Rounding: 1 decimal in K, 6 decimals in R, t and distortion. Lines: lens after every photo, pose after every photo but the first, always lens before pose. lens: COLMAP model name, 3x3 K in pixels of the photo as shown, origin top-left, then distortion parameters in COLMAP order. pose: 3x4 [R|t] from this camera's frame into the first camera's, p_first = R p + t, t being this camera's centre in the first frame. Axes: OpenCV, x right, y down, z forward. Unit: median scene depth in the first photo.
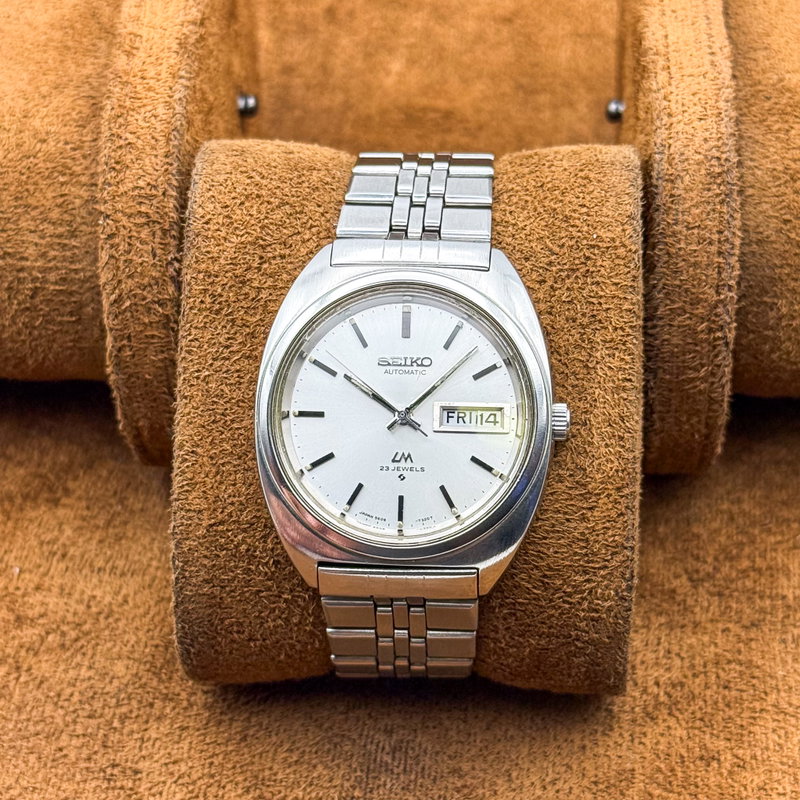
lens RADIAL K [[2161.2, 0, 401.1], [0, 2161.2, 396.7], [0, 0, 1]] dist [0.494837, 0.000000]
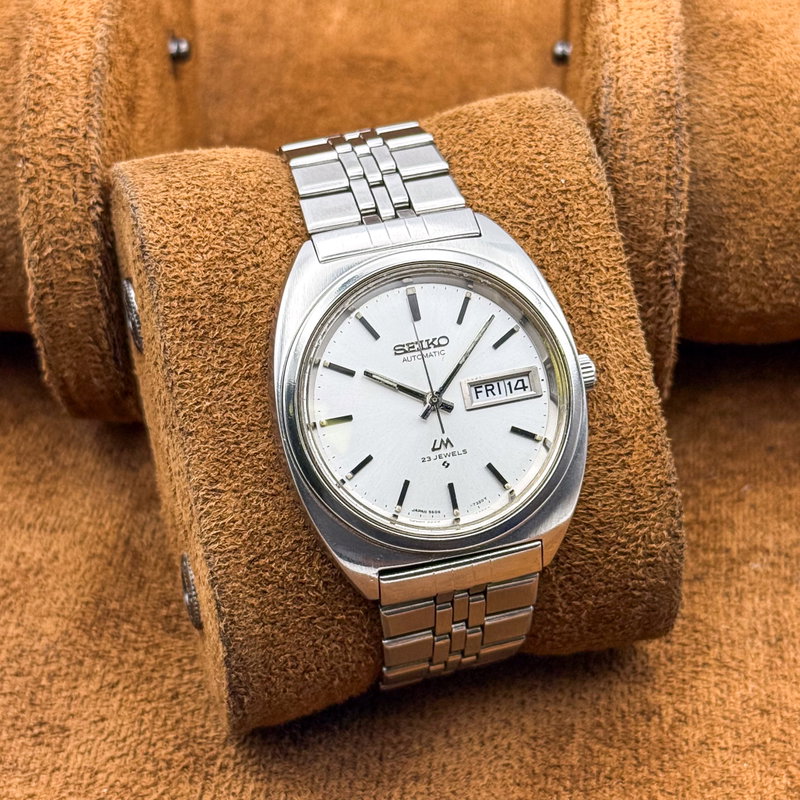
lens RADIAL K [[2161.2, 0, 409.7], [0, 2161.2, 371.3], [0, 0, 1]] dist [0.494837, 0.000000]
pose [[0.946310, -0.210663, 0.245192, -0.233930], [0.212250, 0.977006, 0.020250, -0.024987], [-0.243820, 0.032880, 0.969263, 0.075097]]
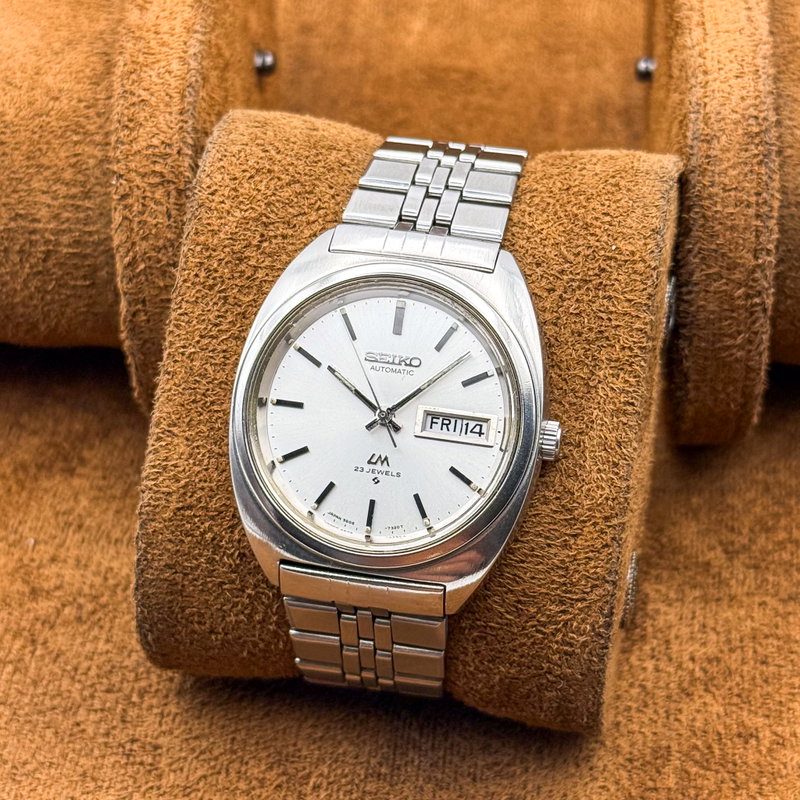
lens RADIAL K [[2161.2, 0, 395.2], [0, 2161.2, 398.7], [0, 0, 1]] dist [0.494837, 0.000000]
pose [[0.990056, 0.105361, -0.093209, 0.090613], [-0.104893, 0.994434, 0.009919, -0.008453], [0.093735, -0.000044, 0.995597, 0.056682]]
